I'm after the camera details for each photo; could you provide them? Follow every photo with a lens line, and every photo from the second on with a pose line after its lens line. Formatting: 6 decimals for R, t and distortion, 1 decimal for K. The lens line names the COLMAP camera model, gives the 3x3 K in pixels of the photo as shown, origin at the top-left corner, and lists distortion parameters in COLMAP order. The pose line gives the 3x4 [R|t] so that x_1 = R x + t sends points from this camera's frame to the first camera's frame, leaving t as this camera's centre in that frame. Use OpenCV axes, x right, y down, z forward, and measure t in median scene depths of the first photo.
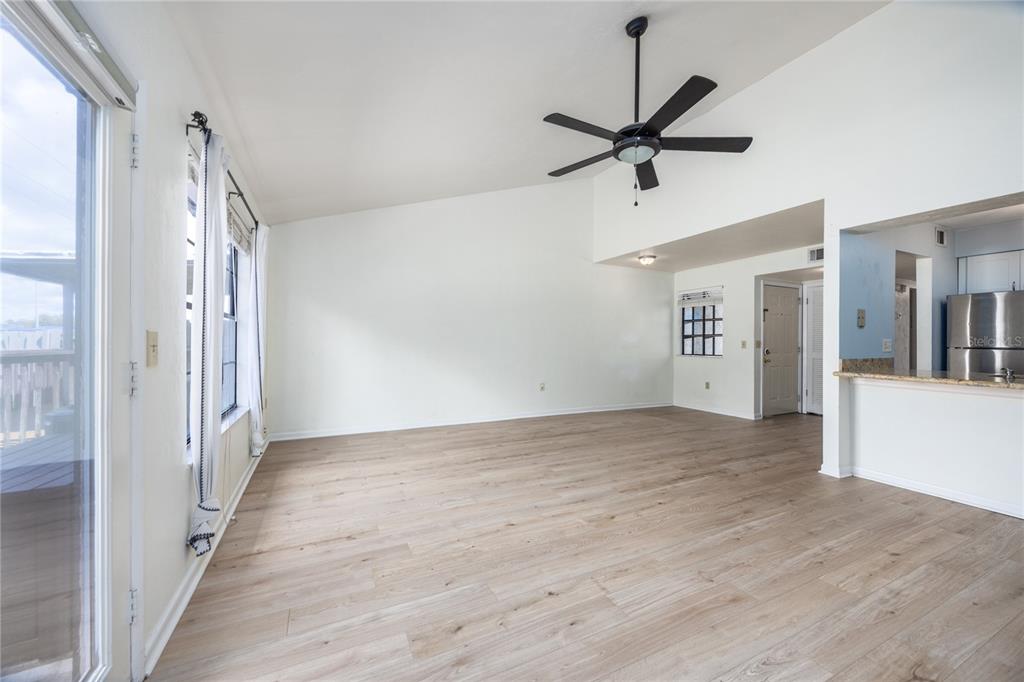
lens RADIAL K [[396.9, 0, 518.9], [0, 396.9, 337.8], [0, 0, 1]] dist [0.002966, -0.000039]
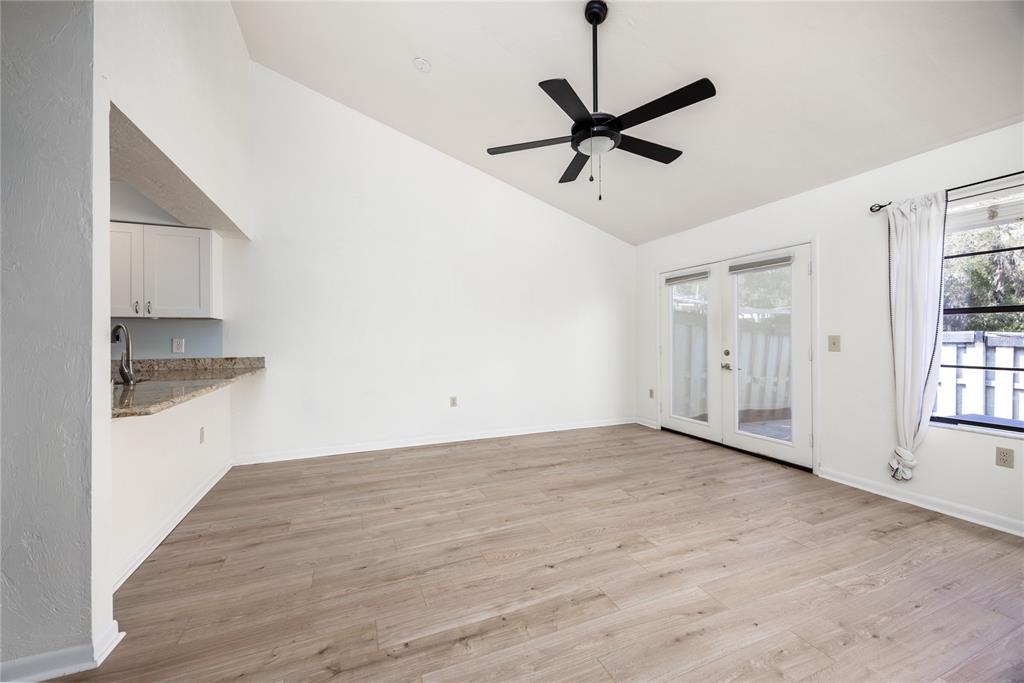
lens RADIAL K [[396.9, 0, 513.5], [0, 396.9, 333.7], [0, 0, 1]] dist [0.002966, -0.000039]
pose [[-0.997587, 0.001599, 0.069414, 0.309234], [0.000580, 0.999892, -0.014693, 0.002978], [-0.069430, -0.014618, -0.997480, 1.432865]]
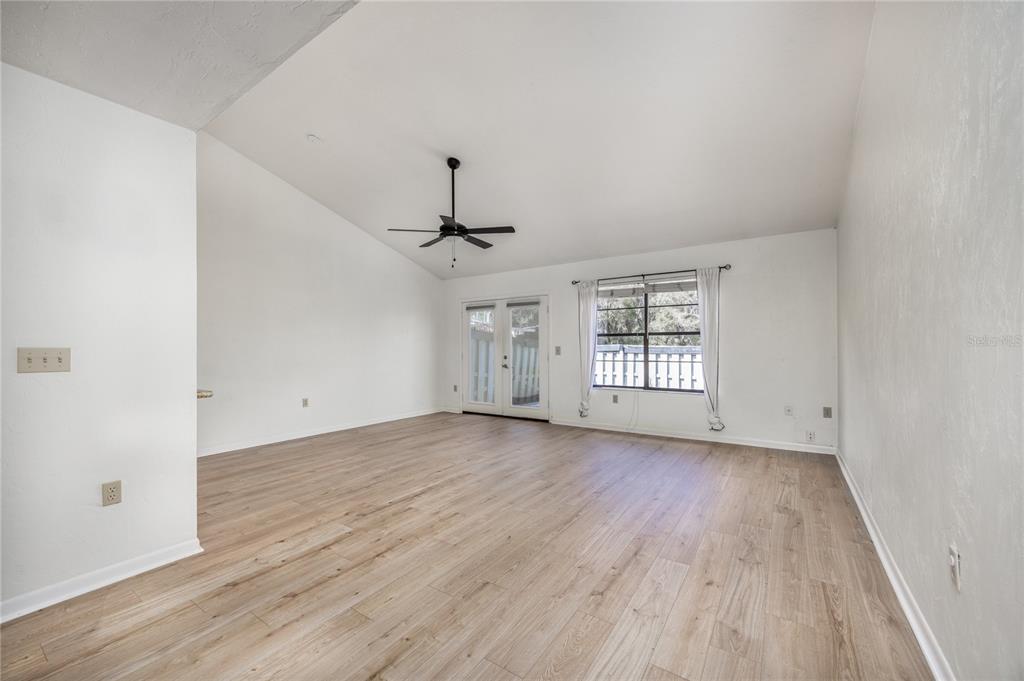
lens RADIAL K [[396.9, 0, 516.6], [0, 396.9, 351.2], [0, 0, 1]] dist [0.002966, -0.000039]
pose [[-0.872614, 0.008399, -0.488339, 0.642489], [0.008887, 0.999960, 0.001317, 0.011758], [0.488330, -0.003191, -0.872653, 1.894654]]
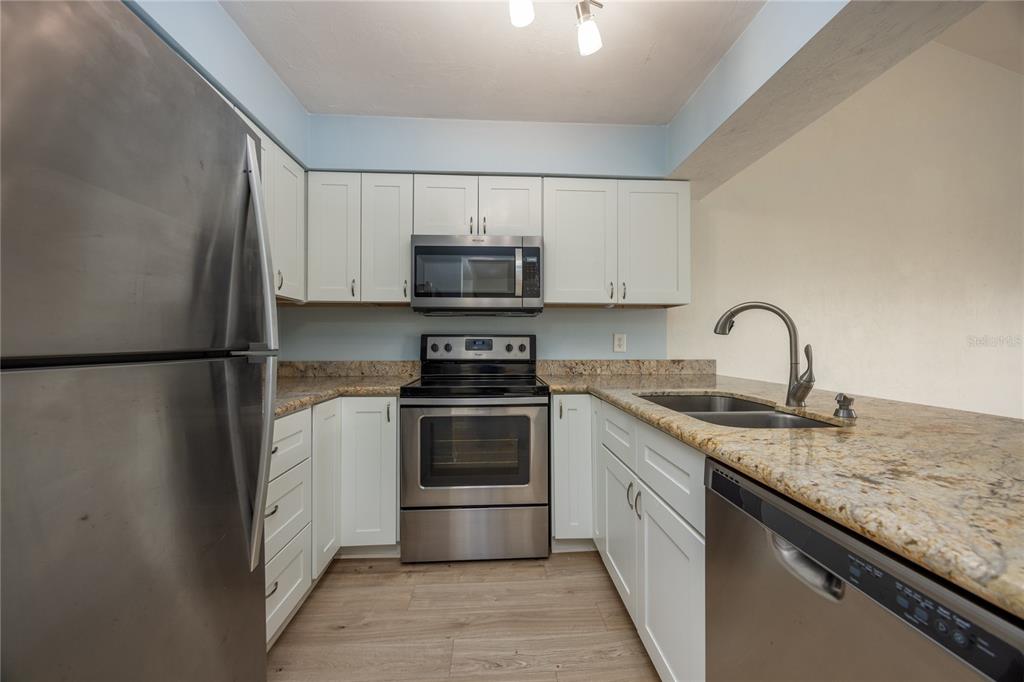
lens RADIAL K [[396.9, 0, 519.5], [0, 396.9, 334.4], [0, 0, 1]] dist [0.002966, -0.000039]
pose [[-0.922320, 0.000864, 0.386426, 1.143675], [-0.009045, 0.999675, -0.023822, 0.022810], [-0.386322, -0.025467, -0.922013, 1.263887]]
